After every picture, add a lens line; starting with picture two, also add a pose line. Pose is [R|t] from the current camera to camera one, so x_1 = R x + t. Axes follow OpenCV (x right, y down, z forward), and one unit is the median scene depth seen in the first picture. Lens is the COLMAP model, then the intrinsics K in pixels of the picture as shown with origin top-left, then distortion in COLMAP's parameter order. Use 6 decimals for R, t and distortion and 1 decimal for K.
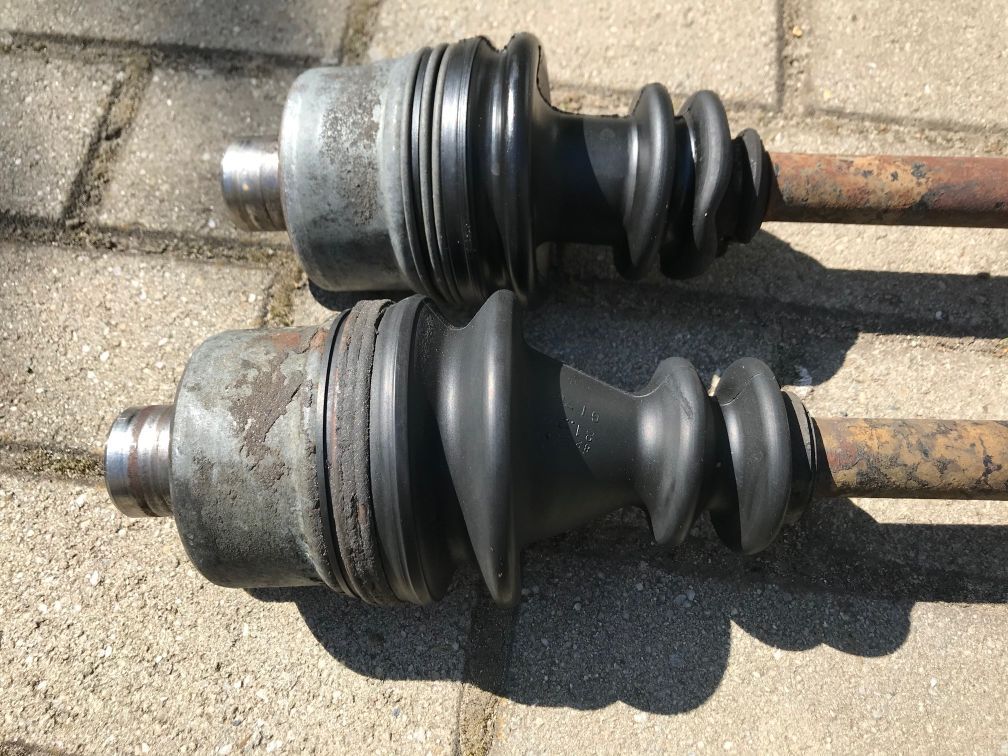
lens RADIAL K [[860.0, 0, 471.3], [0, 860.0, 365.3], [0, 0, 1]] dist [-0.003870, 0.004527]
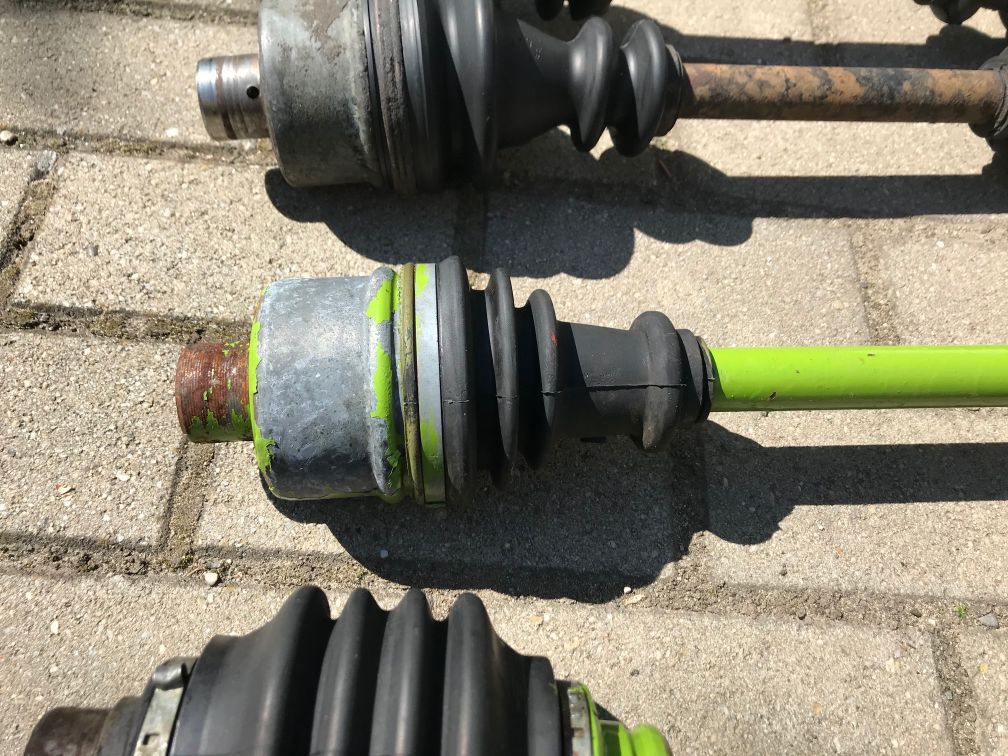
lens RADIAL K [[860.0, 0, 476.4], [0, 860.0, 364.9], [0, 0, 1]] dist [-0.003870, 0.004527]
pose [[0.988978, -0.033776, 0.144157, -0.167390], [0.044496, 0.996426, -0.071799, 0.597479], [-0.141217, 0.077422, 0.986947, -0.350894]]
